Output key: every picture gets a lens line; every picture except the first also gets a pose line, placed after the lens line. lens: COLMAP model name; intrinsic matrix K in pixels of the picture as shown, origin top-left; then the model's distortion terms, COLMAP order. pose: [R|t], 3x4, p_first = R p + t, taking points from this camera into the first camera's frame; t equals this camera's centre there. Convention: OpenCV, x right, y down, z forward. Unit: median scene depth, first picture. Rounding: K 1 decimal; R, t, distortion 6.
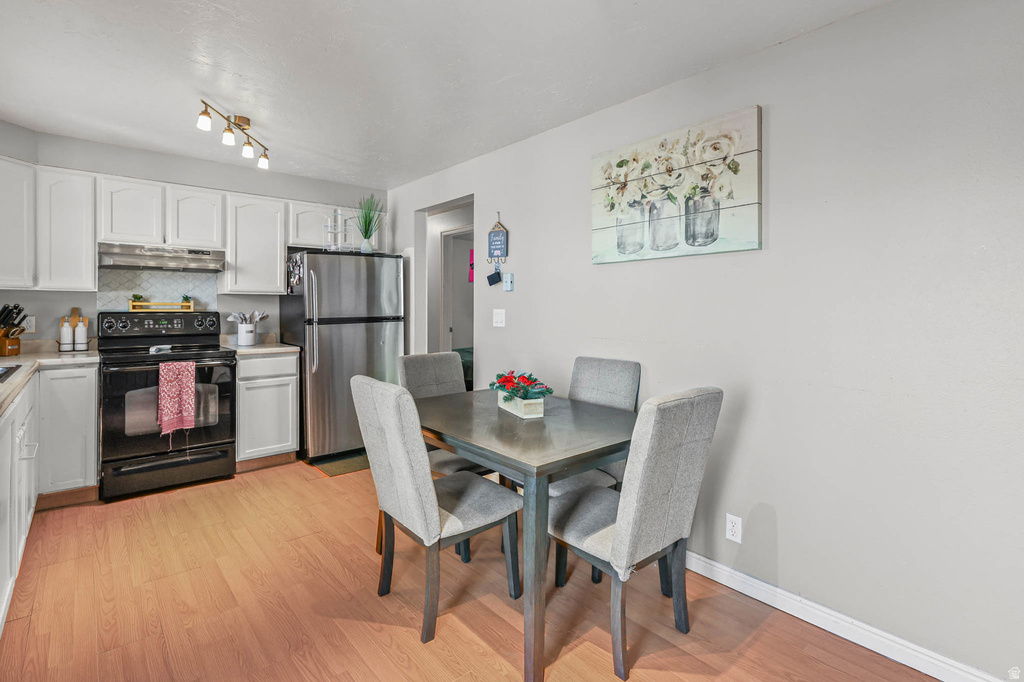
lens RADIAL K [[499.5, 0, 504.9], [0, 499.5, 311.8], [0, 0, 1]] dist [-0.001280, -0.000573]
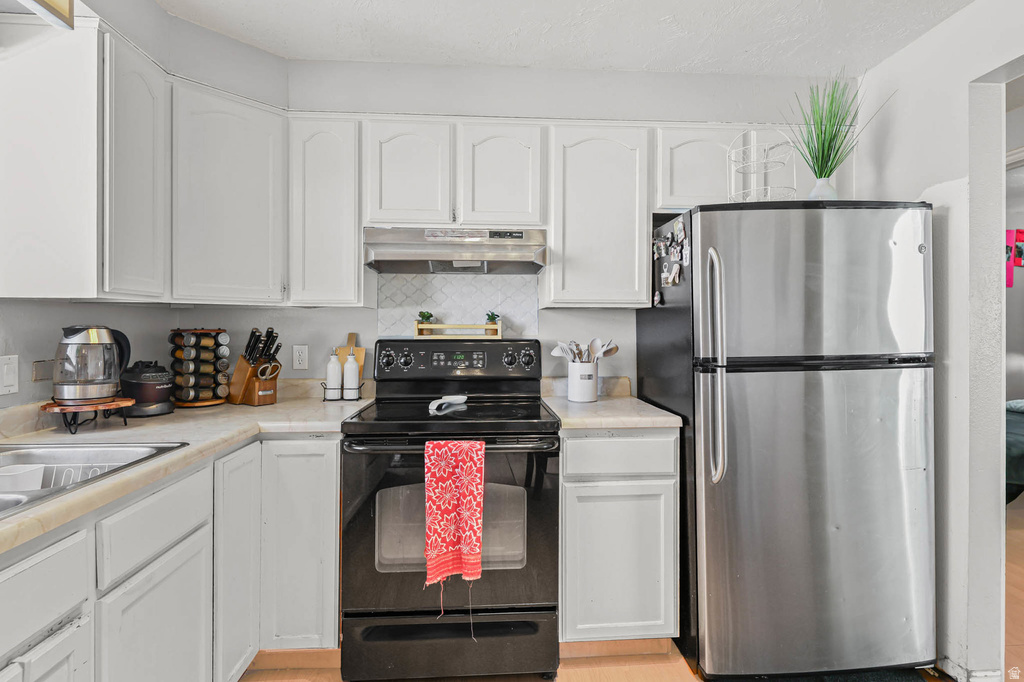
lens RADIAL K [[499.5, 0, 514.3], [0, 499.5, 331.4], [0, 0, 1]] dist [-0.001280, -0.000573]
pose [[0.804043, -0.000635, -0.594571, -0.273009], [-0.002559, 0.999986, -0.004530, -0.007451], [0.594566, 0.005164, 0.804030, 0.559985]]
